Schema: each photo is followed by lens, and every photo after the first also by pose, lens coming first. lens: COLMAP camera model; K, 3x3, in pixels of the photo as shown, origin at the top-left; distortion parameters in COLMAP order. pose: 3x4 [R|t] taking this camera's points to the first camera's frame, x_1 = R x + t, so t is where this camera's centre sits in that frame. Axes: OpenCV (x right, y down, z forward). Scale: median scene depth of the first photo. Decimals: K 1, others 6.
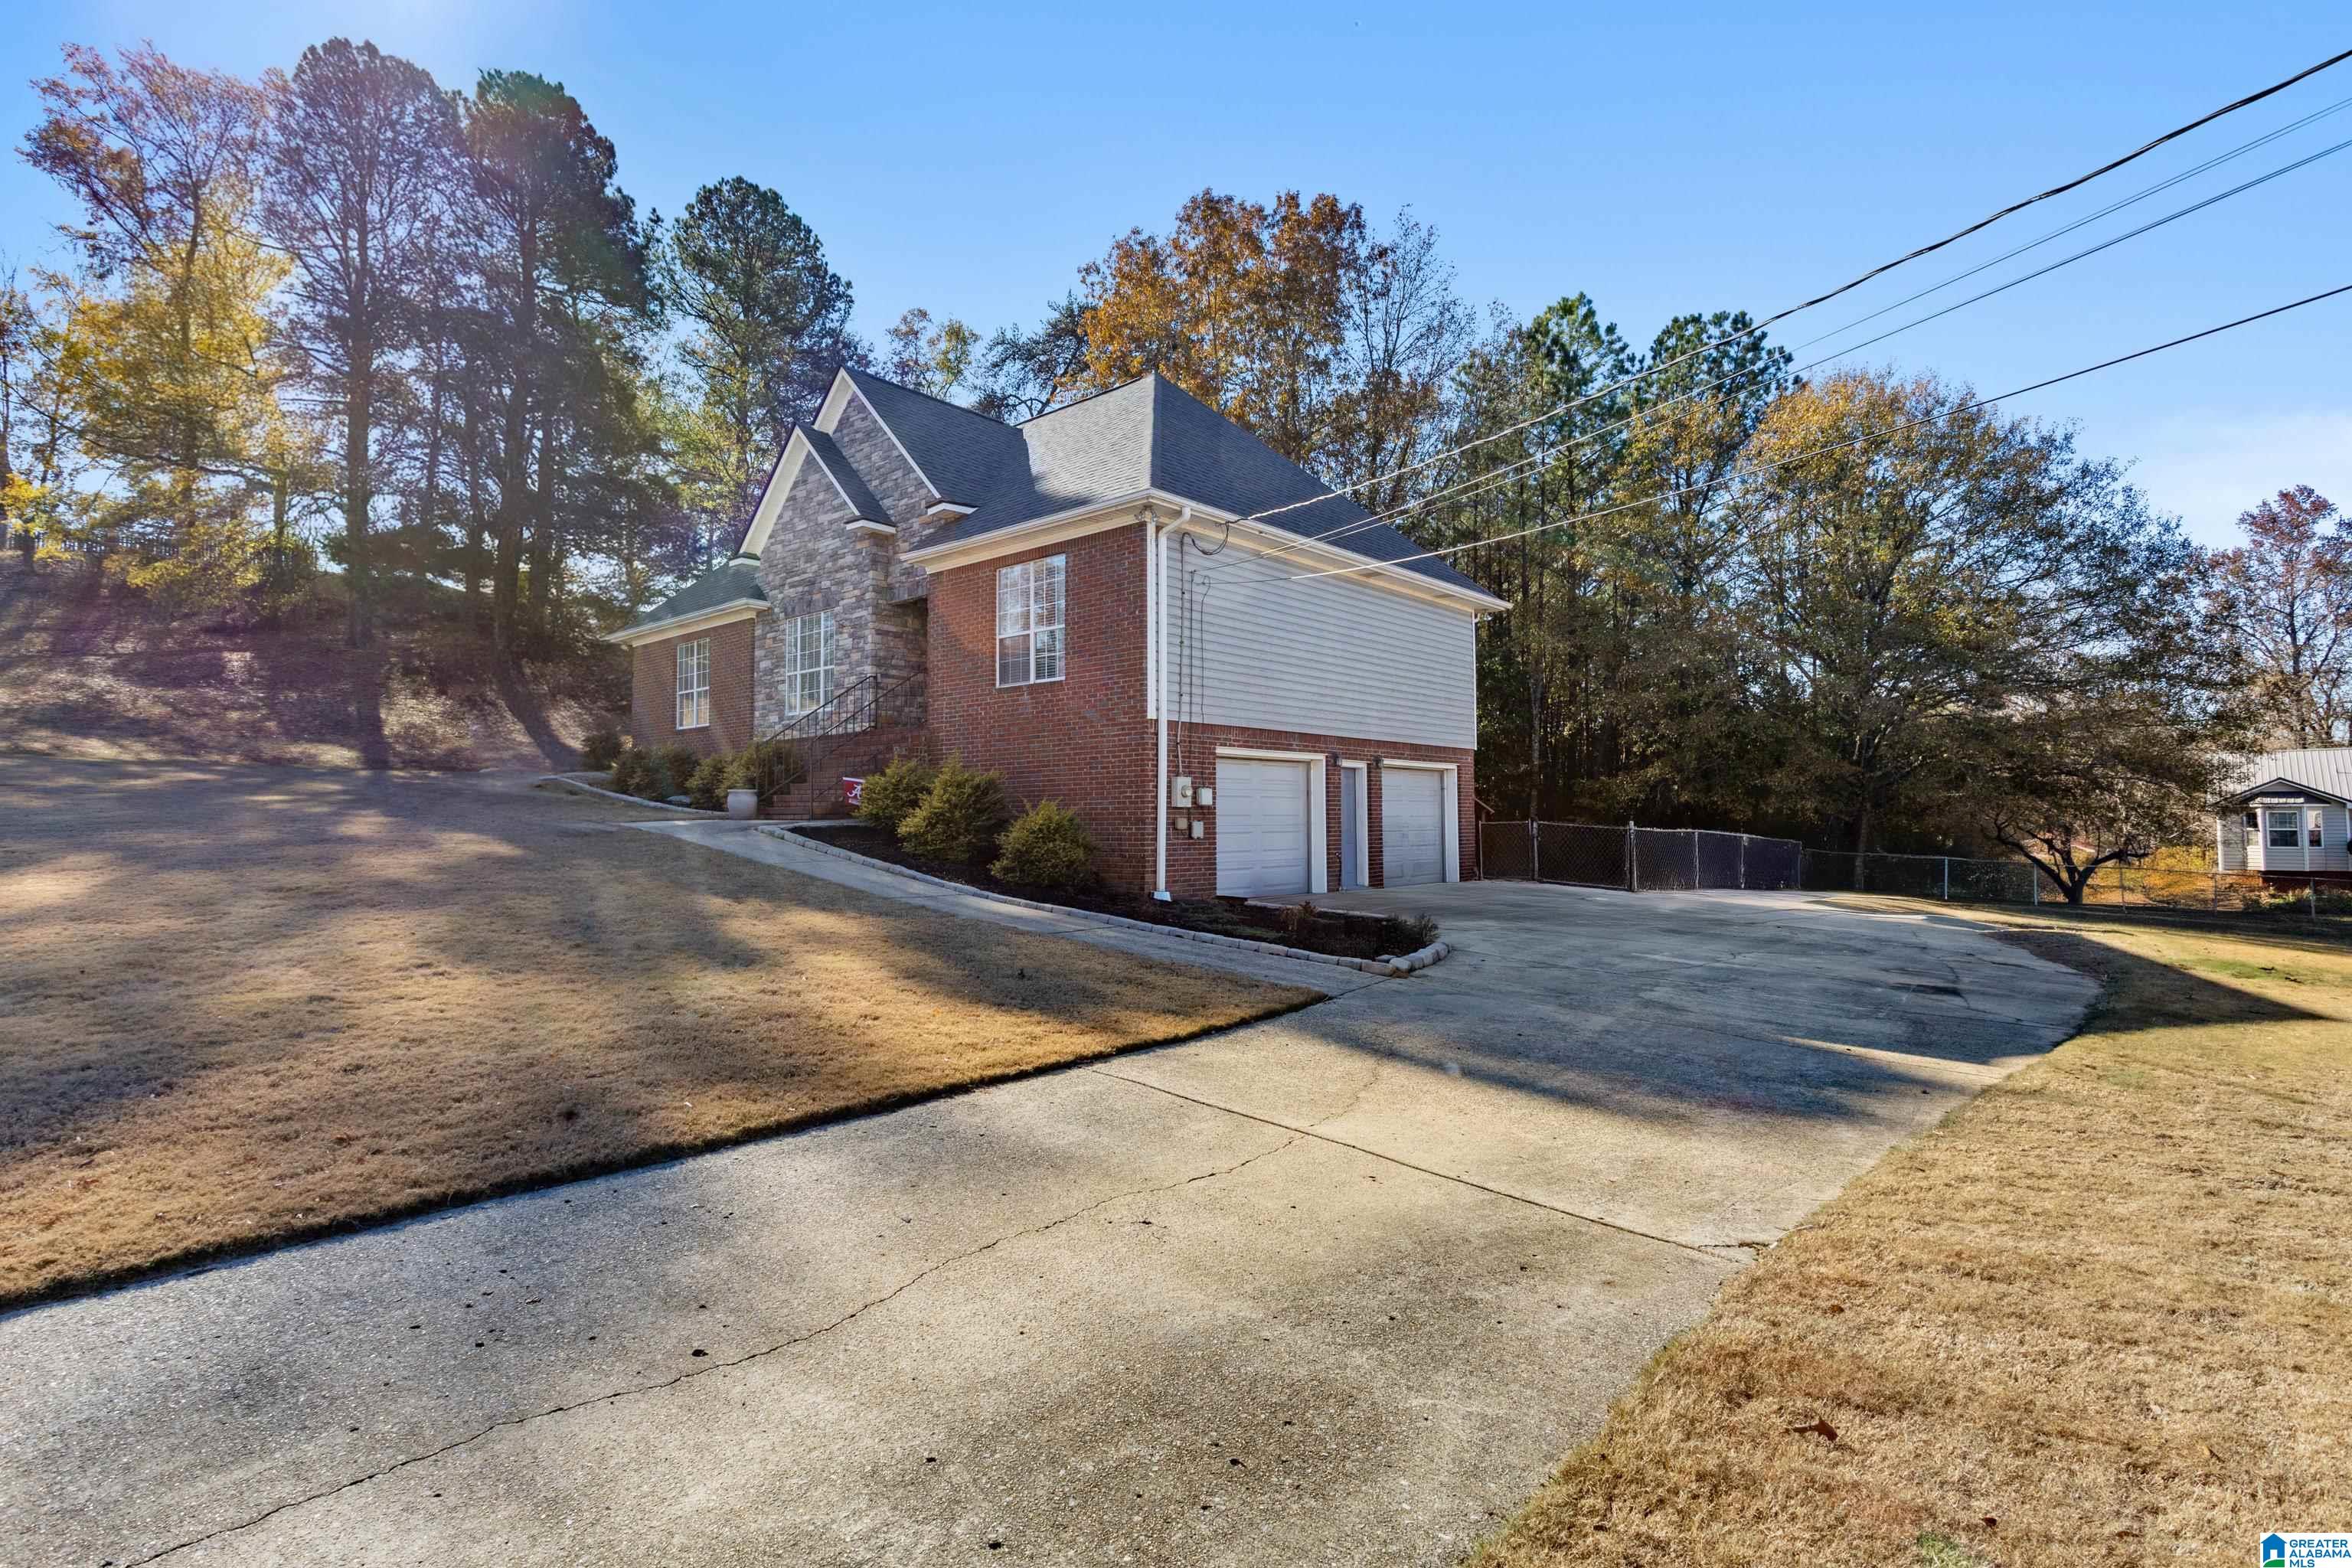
lens RADIAL K [[1149.5, 0, 1181.7], [0, 1149.5, 785.2], [0, 0, 1]] dist [0.002250, -0.001794]
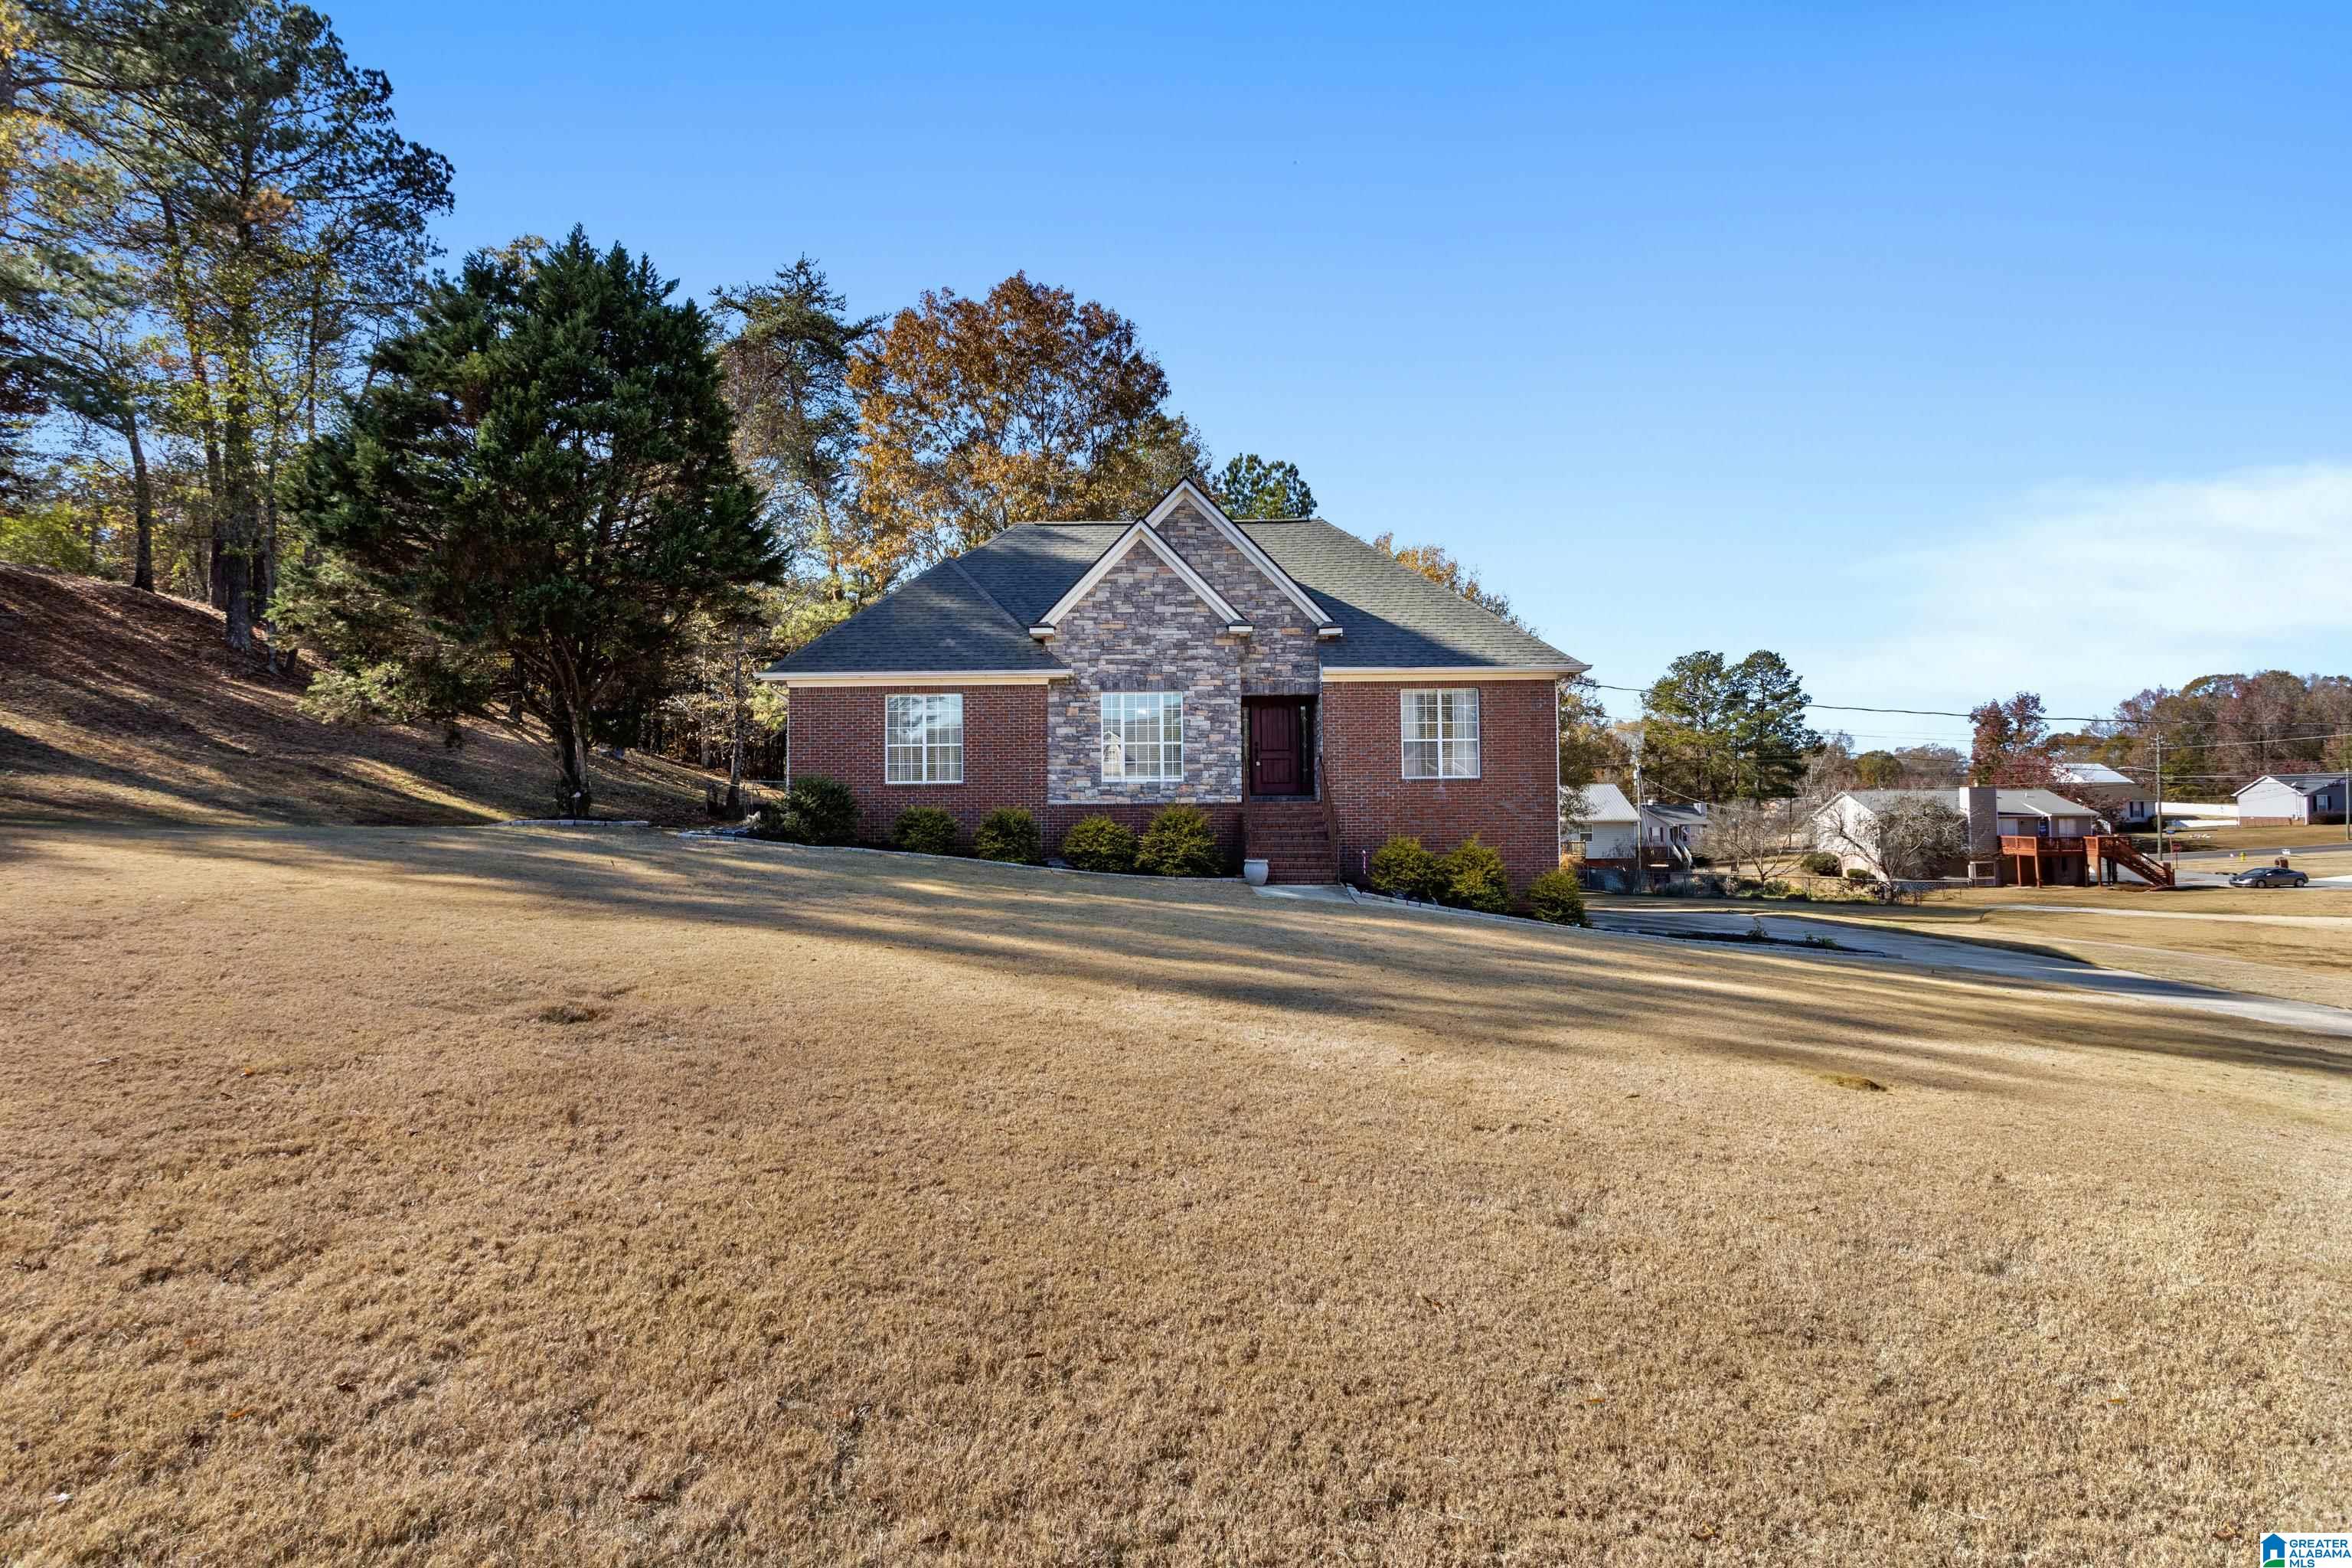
lens RADIAL K [[1149.5, 0, 1162.4], [0, 1149.5, 778.6], [0, 0, 1]] dist [0.002250, -0.001794]
pose [[0.758807, 0.020529, 0.650992, -1.051868], [-0.020297, 0.999763, -0.007869, -0.058592], [-0.650999, -0.007242, 0.759044, 0.150152]]
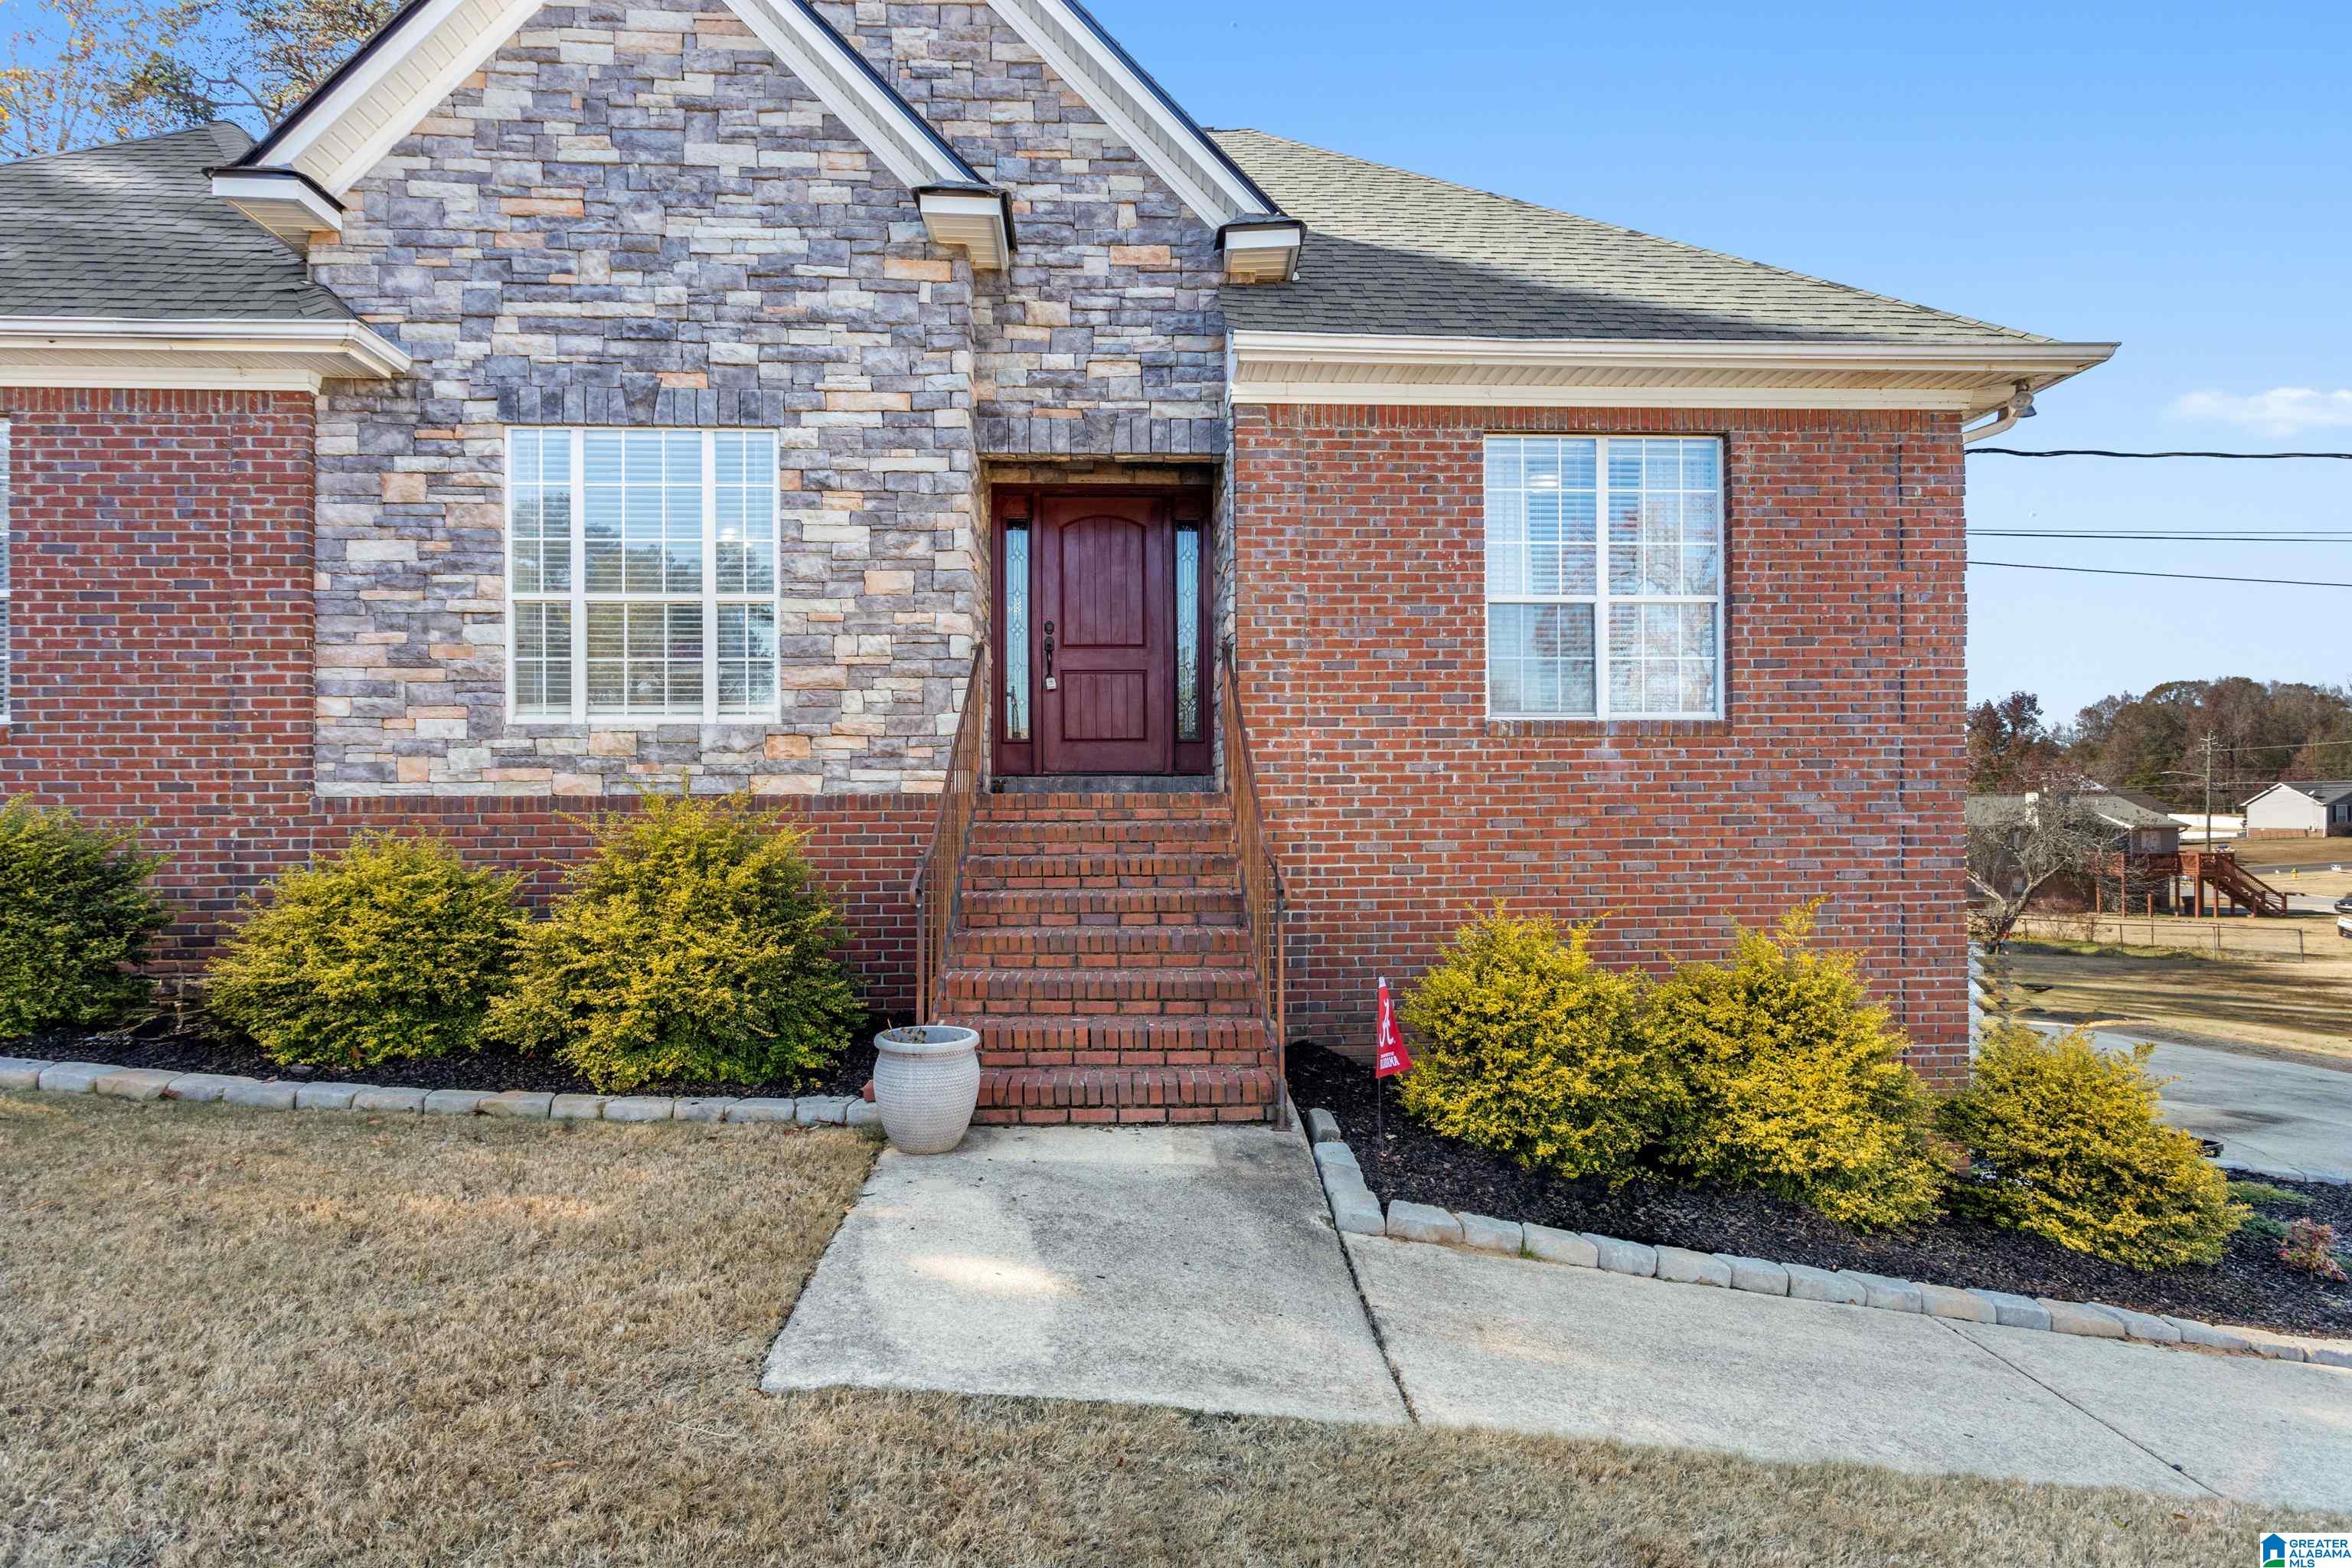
lens RADIAL K [[1149.5, 0, 1168.7], [0, 1149.5, 823.6], [0, 0, 1]] dist [0.002250, -0.001794]
pose [[0.720804, 0.001308, 0.693138, -0.455568], [-0.025106, 0.999391, 0.024222, -0.046578], [-0.692684, -0.034861, 0.720398, 0.663693]]
